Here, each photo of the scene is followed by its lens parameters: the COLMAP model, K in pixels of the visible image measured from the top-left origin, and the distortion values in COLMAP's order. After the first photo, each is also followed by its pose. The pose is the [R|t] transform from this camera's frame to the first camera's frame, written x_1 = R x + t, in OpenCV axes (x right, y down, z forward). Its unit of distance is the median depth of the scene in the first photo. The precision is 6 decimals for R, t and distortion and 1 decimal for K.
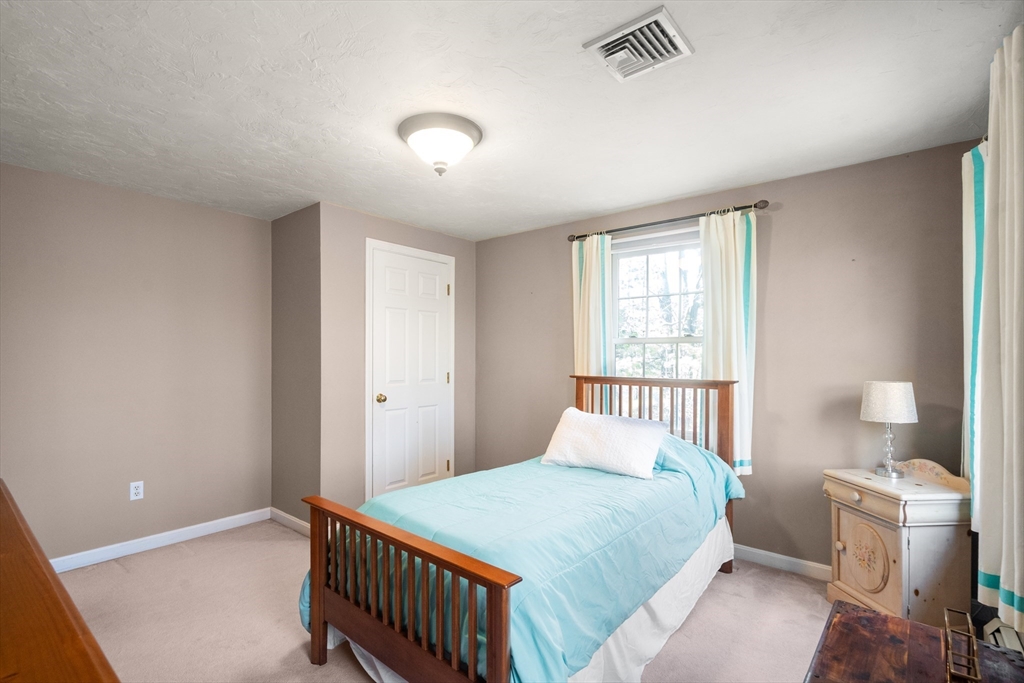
lens RADIAL K [[473.0, 0, 518.3], [0, 473.0, 360.7], [0, 0, 1]] dist [0.013986, 0.000067]
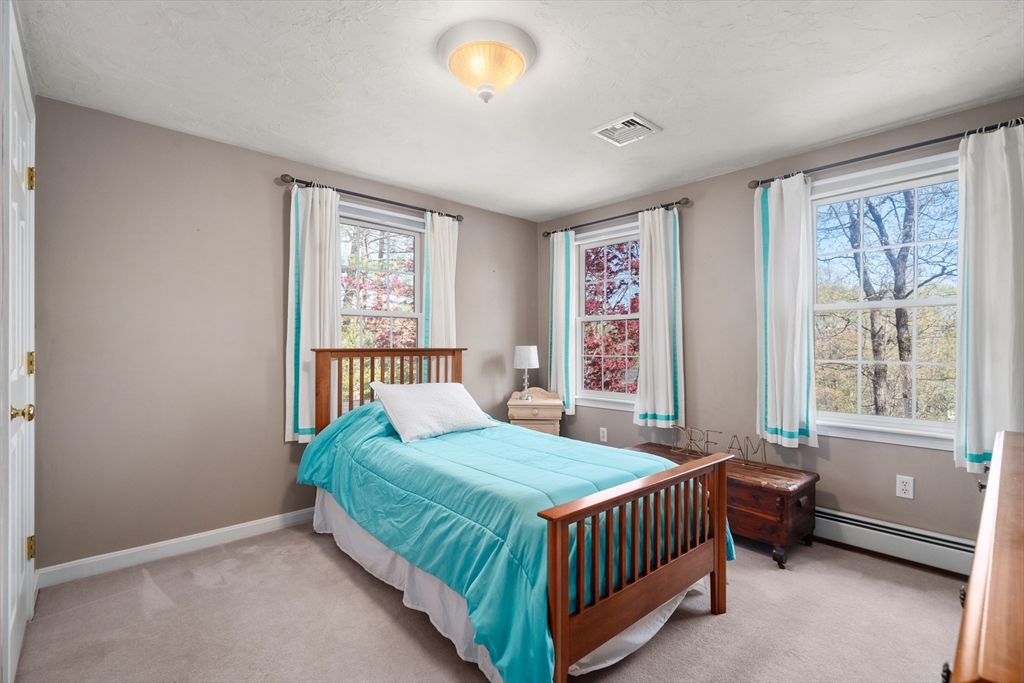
lens RADIAL K [[467.7, 0, 507.3], [0, 467.7, 344.2], [0, 0, 1]] dist [-0.003587, 0.000084]
pose [[0.146052, -0.005789, 0.989260, -0.769069], [0.000285, 0.999983, 0.005810, 0.022699], [-0.989277, -0.000567, 0.146051, 0.651898]]
